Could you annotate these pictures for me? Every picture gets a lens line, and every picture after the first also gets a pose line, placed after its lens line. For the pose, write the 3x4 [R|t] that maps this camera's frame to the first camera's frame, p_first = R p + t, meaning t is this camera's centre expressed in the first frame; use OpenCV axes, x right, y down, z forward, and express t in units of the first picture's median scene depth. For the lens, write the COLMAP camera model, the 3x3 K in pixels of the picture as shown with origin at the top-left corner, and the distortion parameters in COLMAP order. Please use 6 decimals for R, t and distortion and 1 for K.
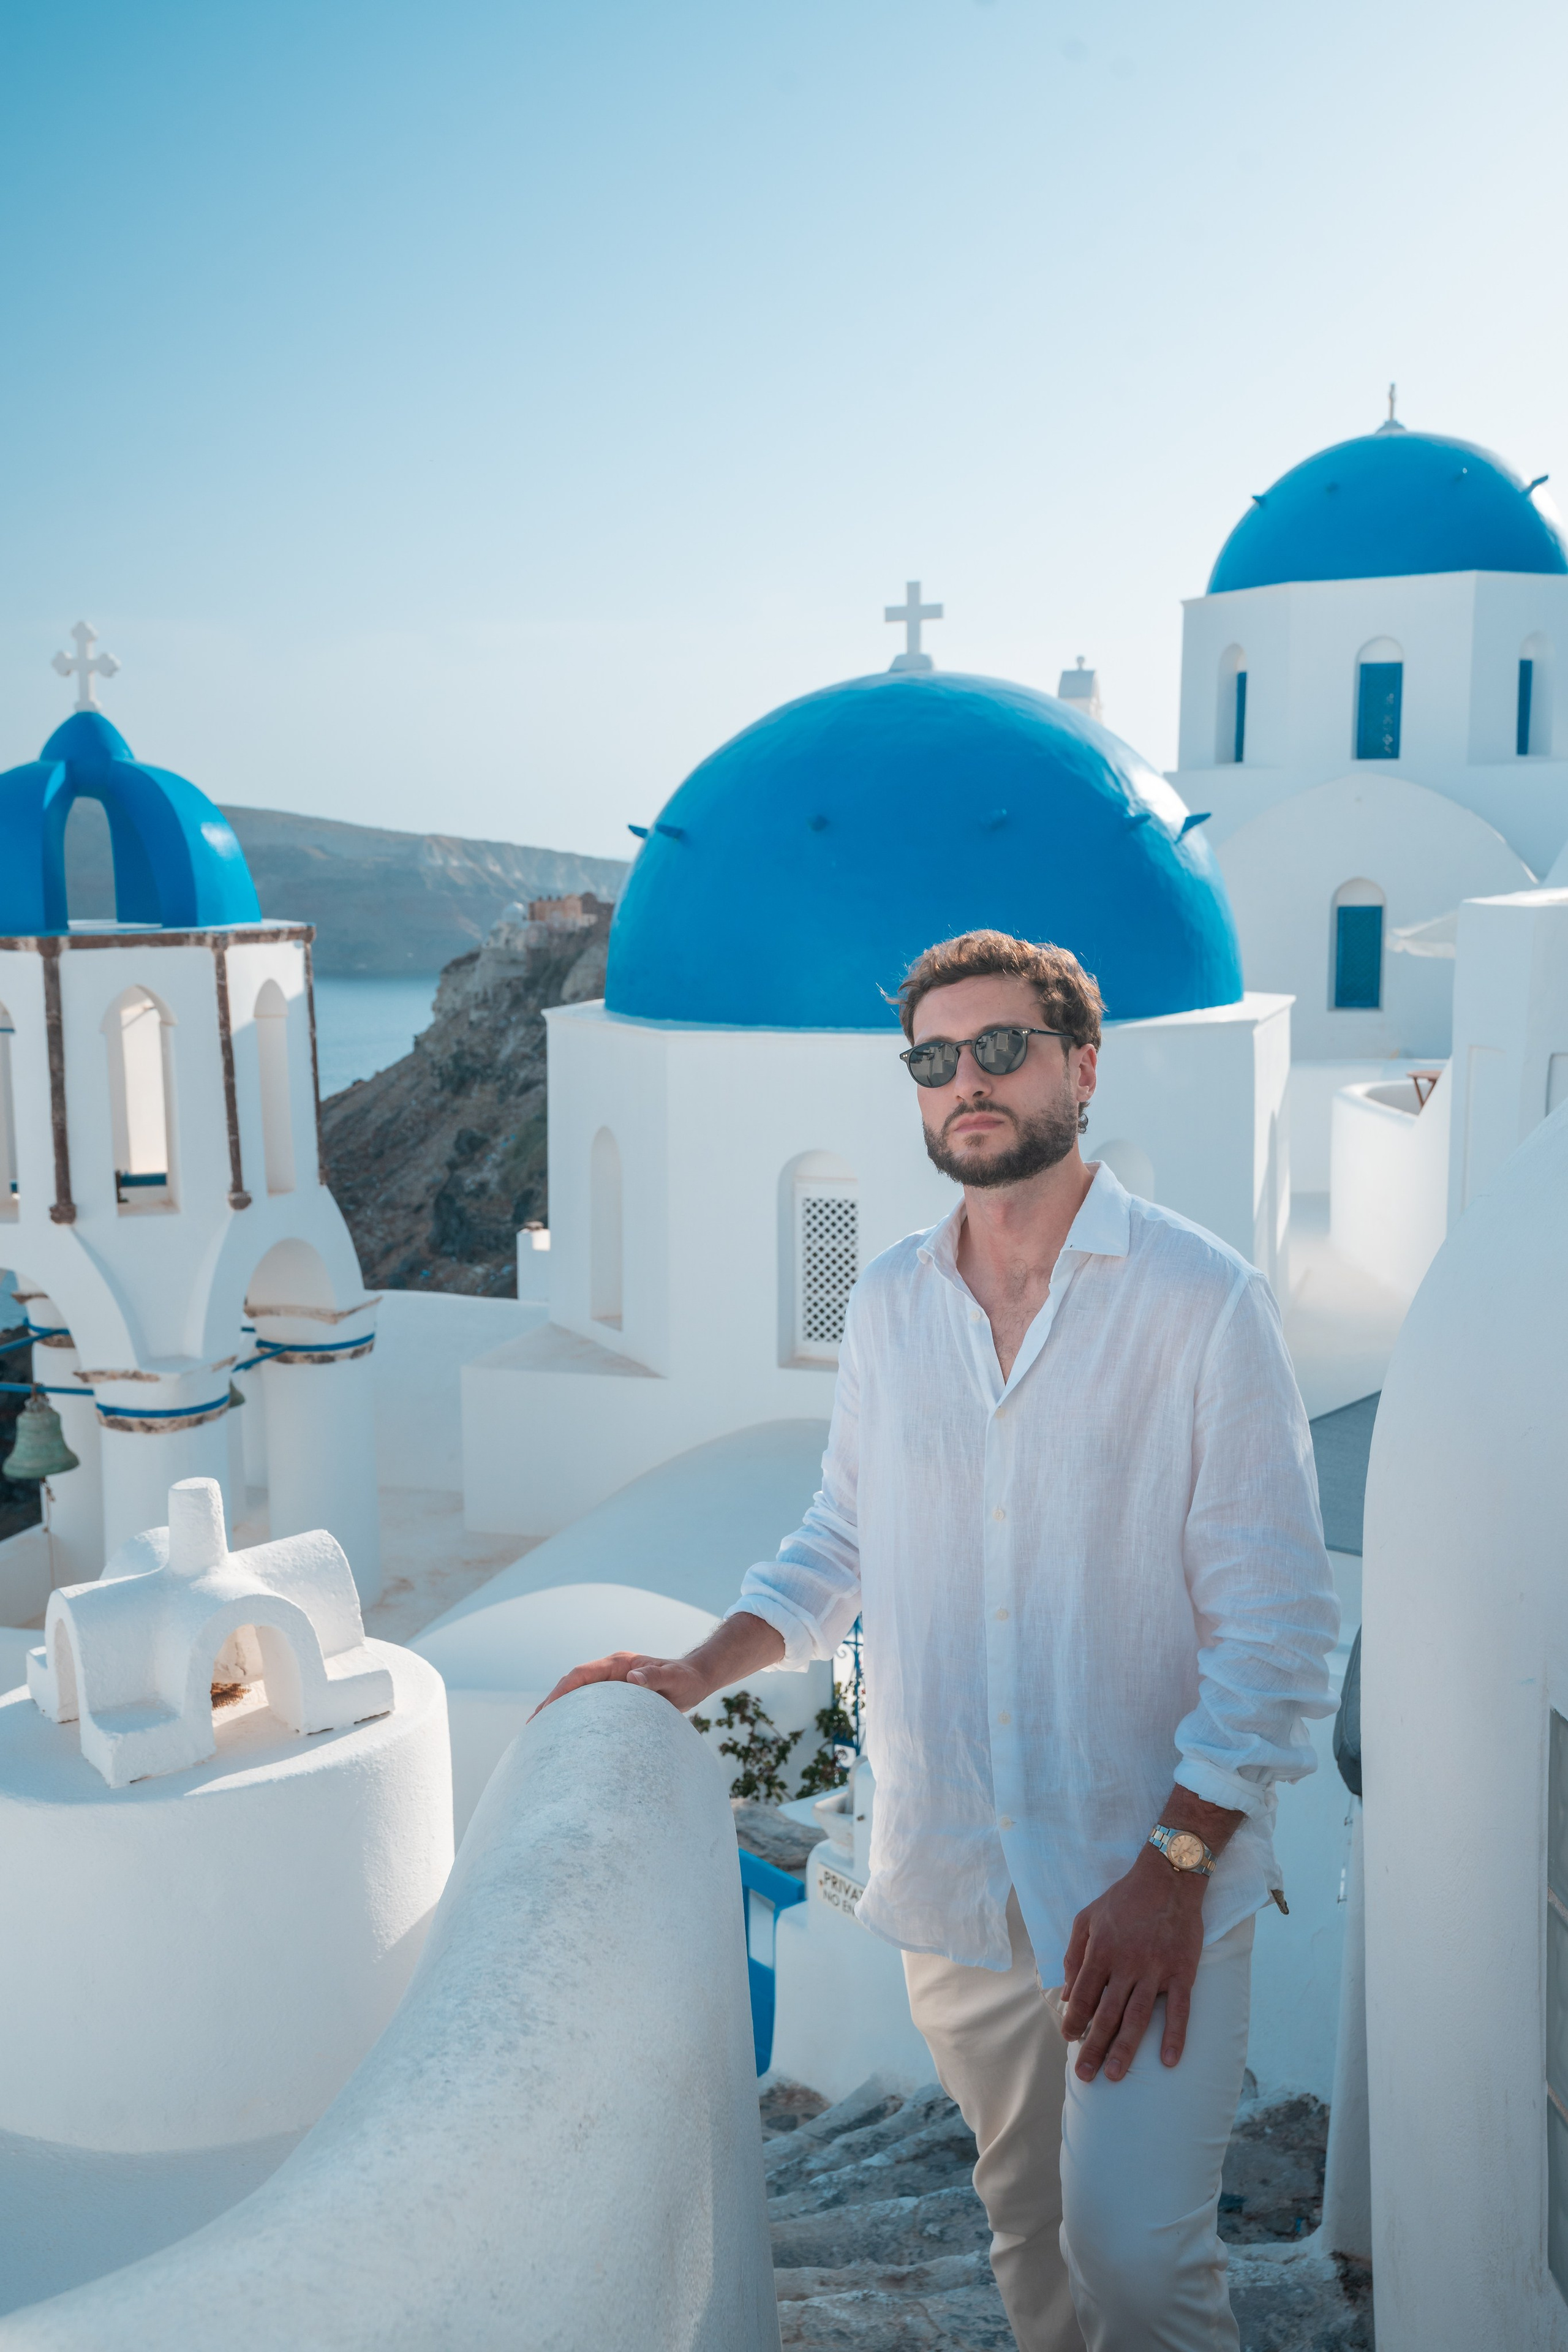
lens RADIAL K [[2170.7, 0, 790.8], [0, 2170.7, 1198.1], [0, 0, 1]] dist [0.045878, 0.069853]
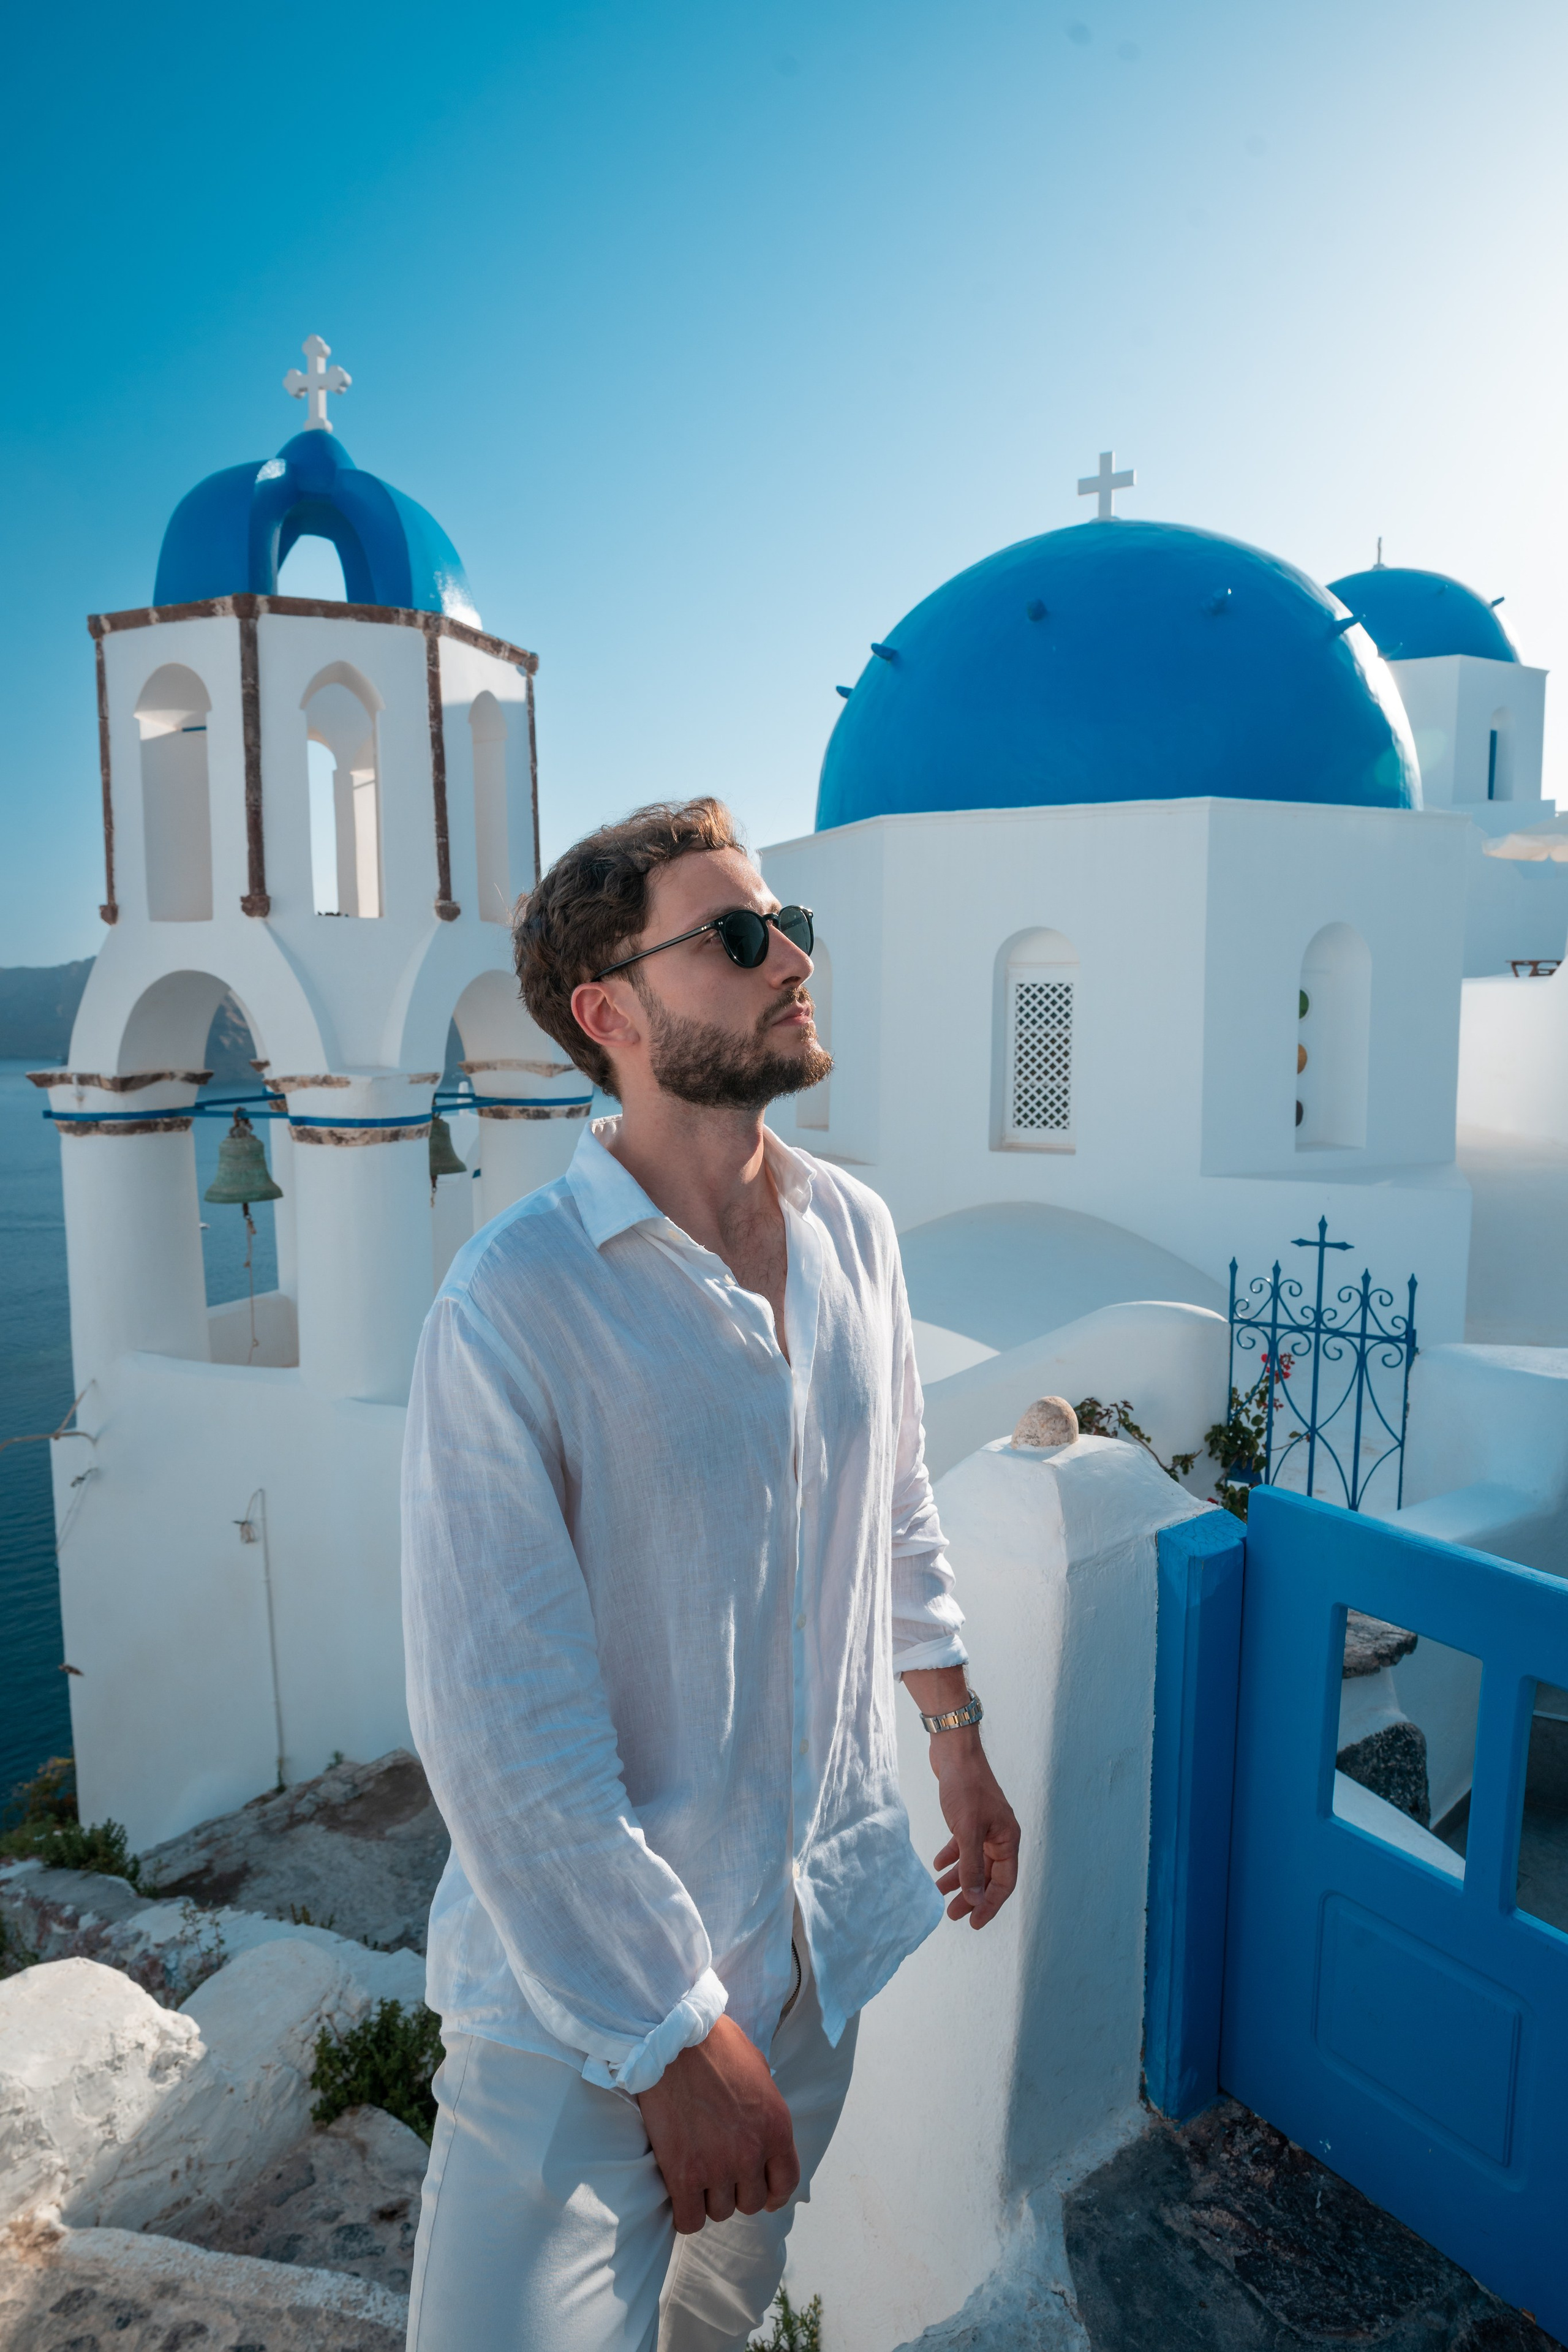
lens RADIAL K [[1346.9, 0, 787.7], [0, 1346.9, 1186.3], [0, 0, 1]] dist [-0.040579, 0.033209]
pose [[0.997819, 0.015954, -0.064051, -0.060942], [-0.017792, 0.999443, -0.028240, 0.117797], [0.063565, 0.029318, 0.997547, 0.389056]]
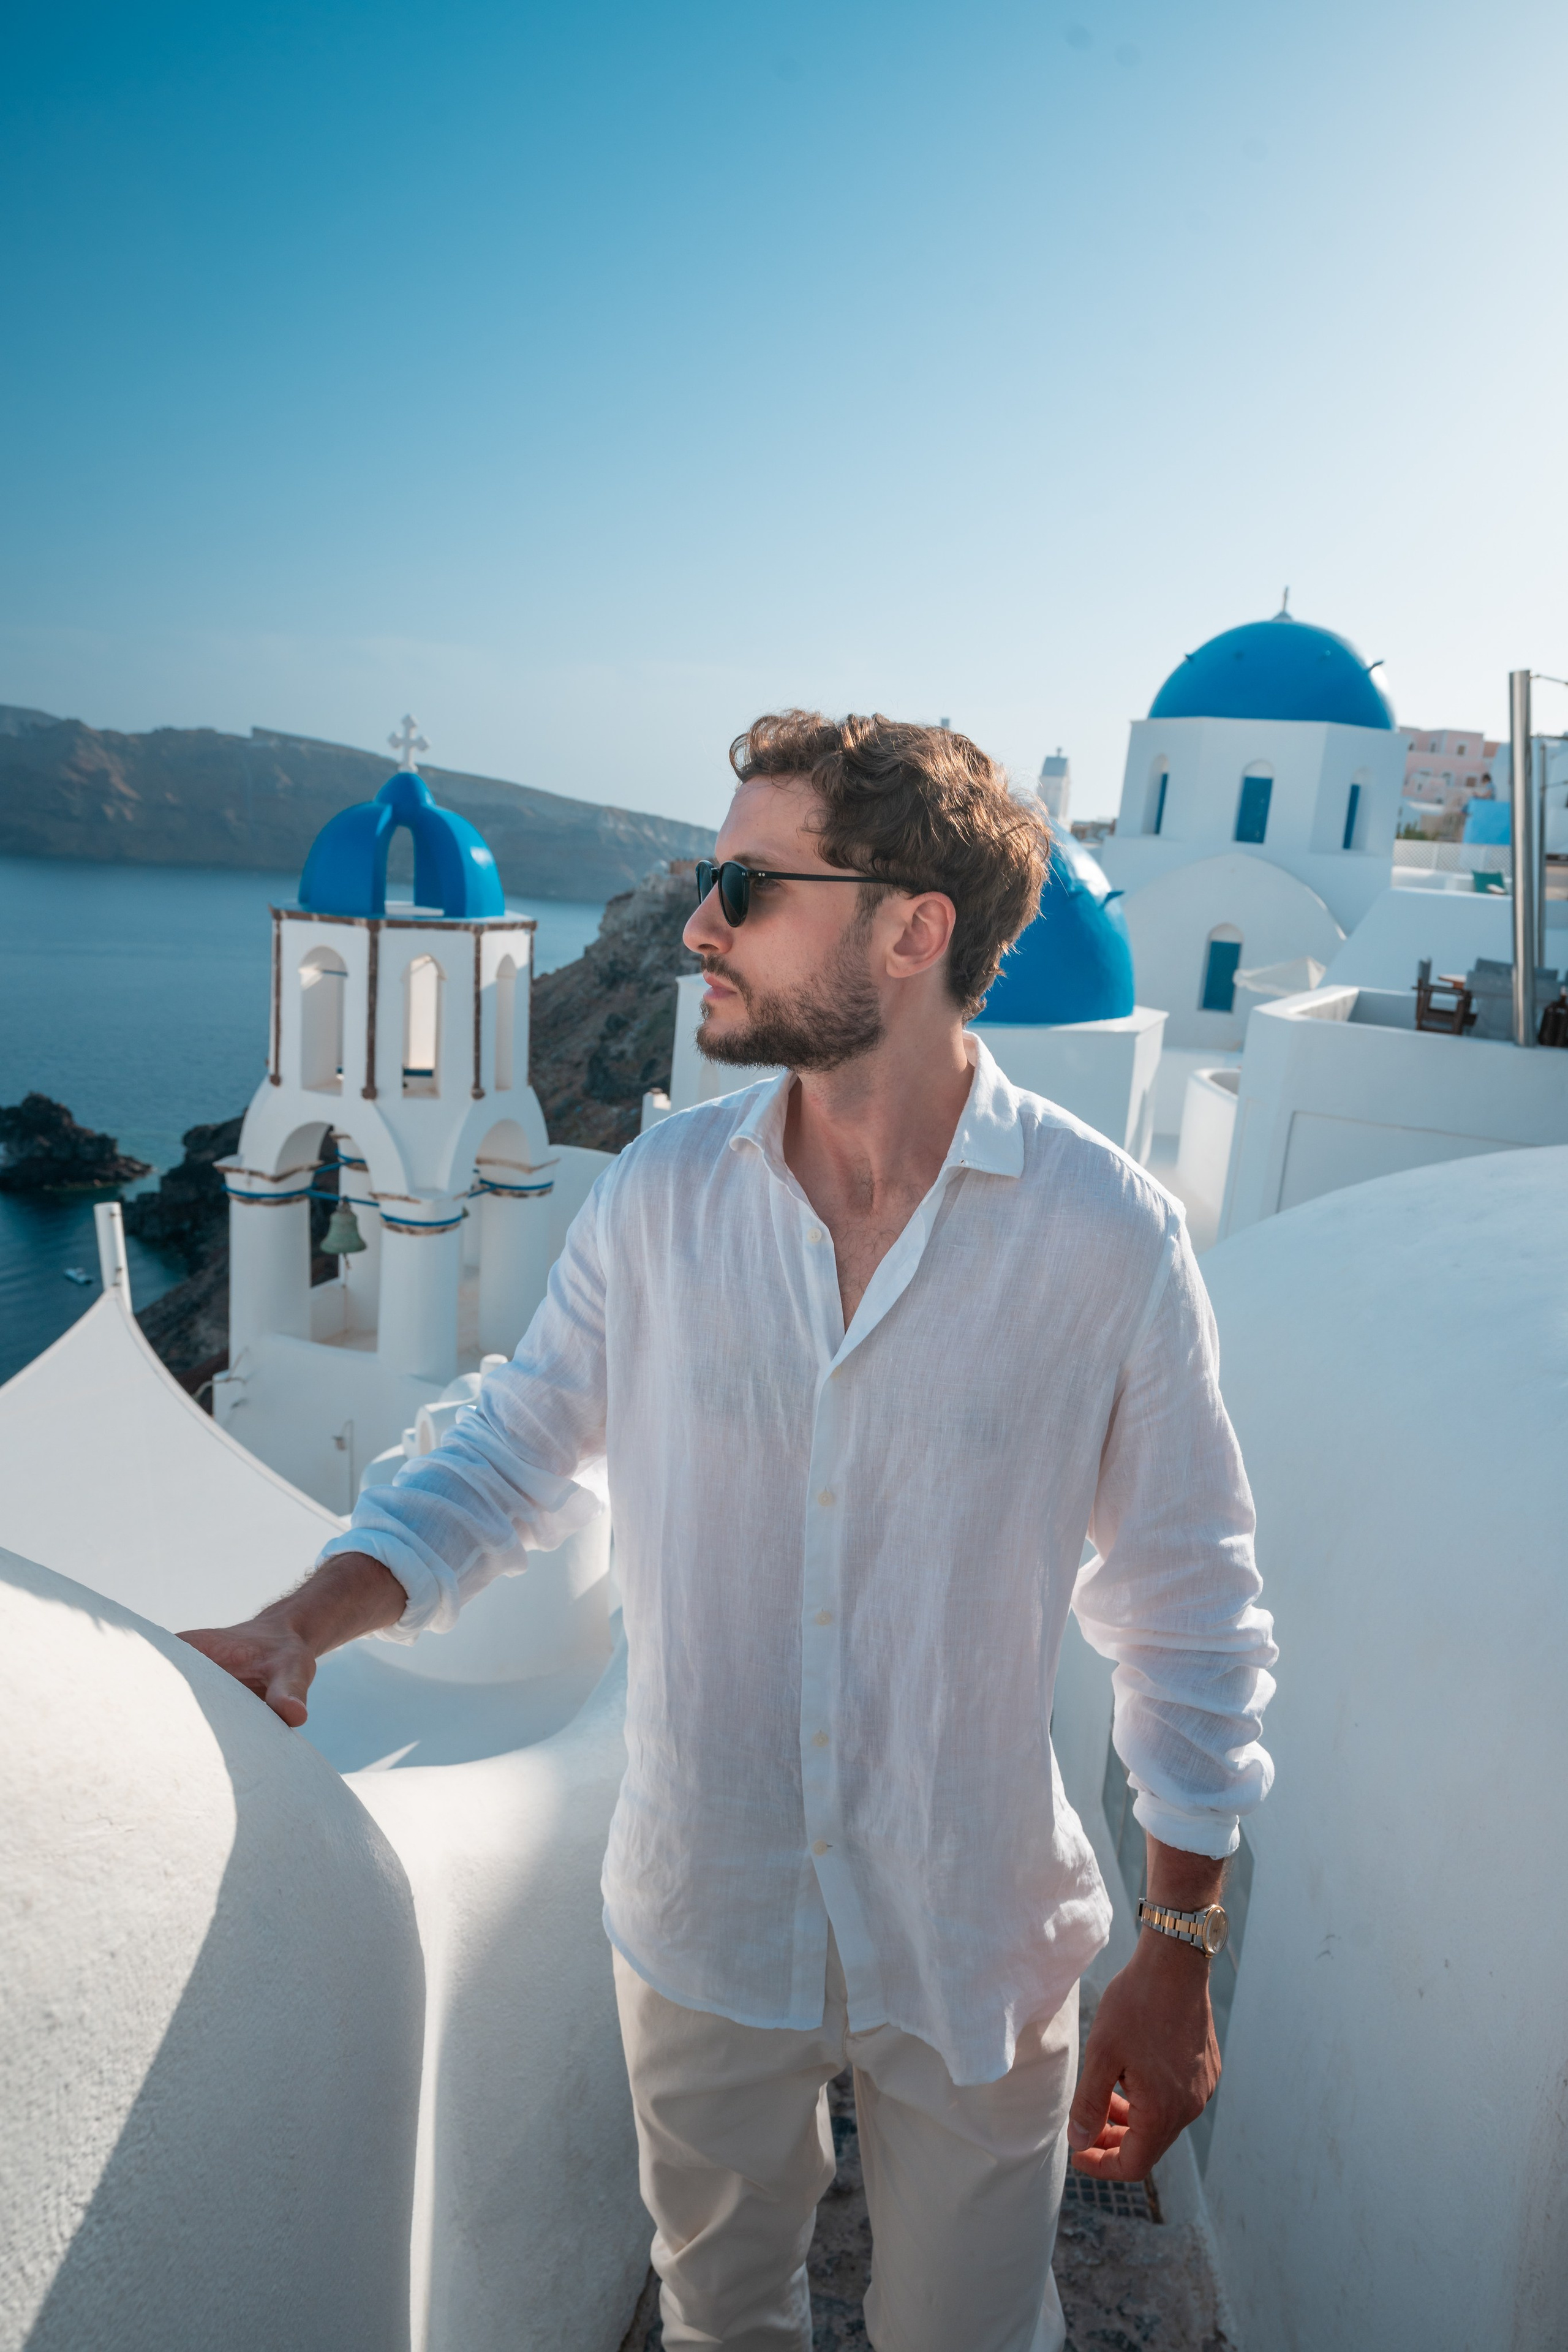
lens RADIAL K [[1481.8, 0, 783.3], [0, 1481.8, 1194.2], [0, 0, 1]] dist [-0.025922, 0.036493]
pose [[0.995145, 0.095395, -0.024214, 0.000508], [-0.093189, 0.992429, 0.079998, -0.029463], [0.031662, -0.077353, 0.996501, -0.061305]]
